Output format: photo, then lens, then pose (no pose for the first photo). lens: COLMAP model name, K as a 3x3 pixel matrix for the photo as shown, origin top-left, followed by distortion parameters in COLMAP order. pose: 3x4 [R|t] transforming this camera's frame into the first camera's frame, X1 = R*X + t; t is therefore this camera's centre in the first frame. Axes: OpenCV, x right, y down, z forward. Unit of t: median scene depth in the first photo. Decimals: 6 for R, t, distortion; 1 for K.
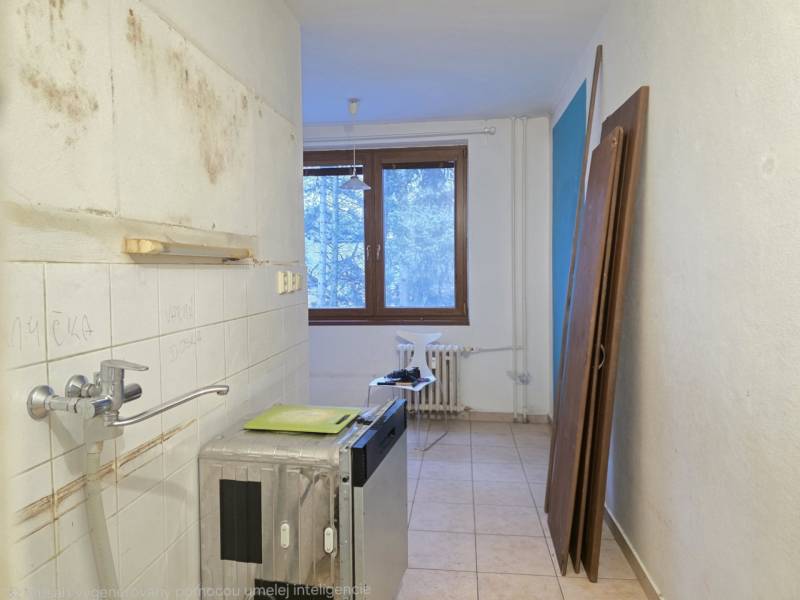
lens RADIAL K [[556.2, 0, 400.6], [0, 556.2, 296.7], [0, 0, 1]] dist [0.058868, -0.049221]
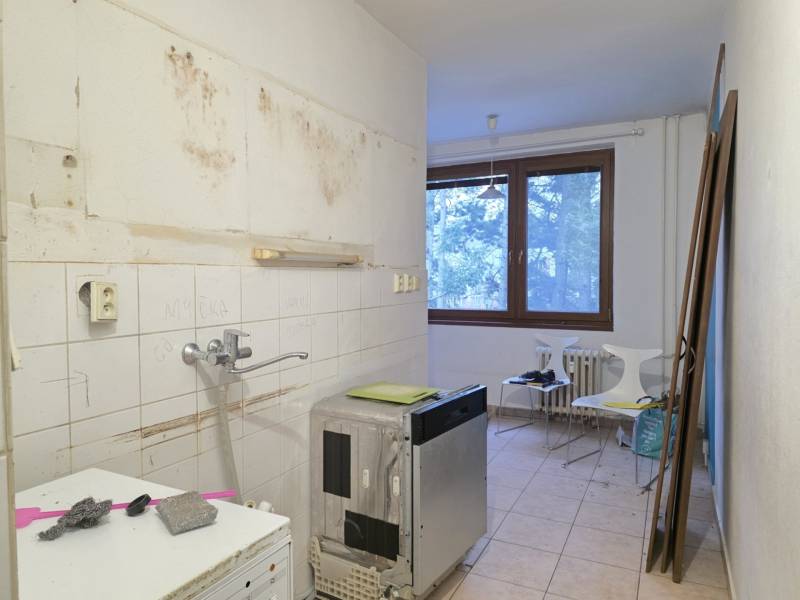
lens RADIAL K [[556.2, 0, 391.5], [0, 556.2, 299.6], [0, 0, 1]] dist [0.058868, -0.049221]
pose [[0.938535, 0.020376, -0.344581, 0.217022], [-0.022359, 0.999748, -0.001782, 0.013671], [0.344458, 0.009377, 0.938755, -0.140172]]
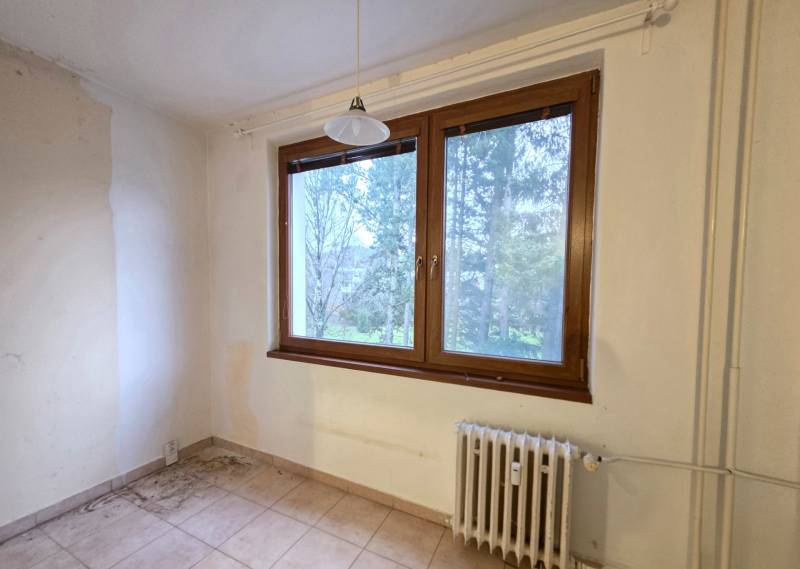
lens RADIAL K [[335.1, 0, 381.7], [0, 335.1, 306.4], [0, 0, 1]] dist [-0.019213, 0.000080]
pose [[0.934678, 0.041352, -0.353082, 0.099022], [-0.038551, 0.999145, 0.014966, -0.087855], [0.353398, -0.000377, 0.935473, 1.417059]]
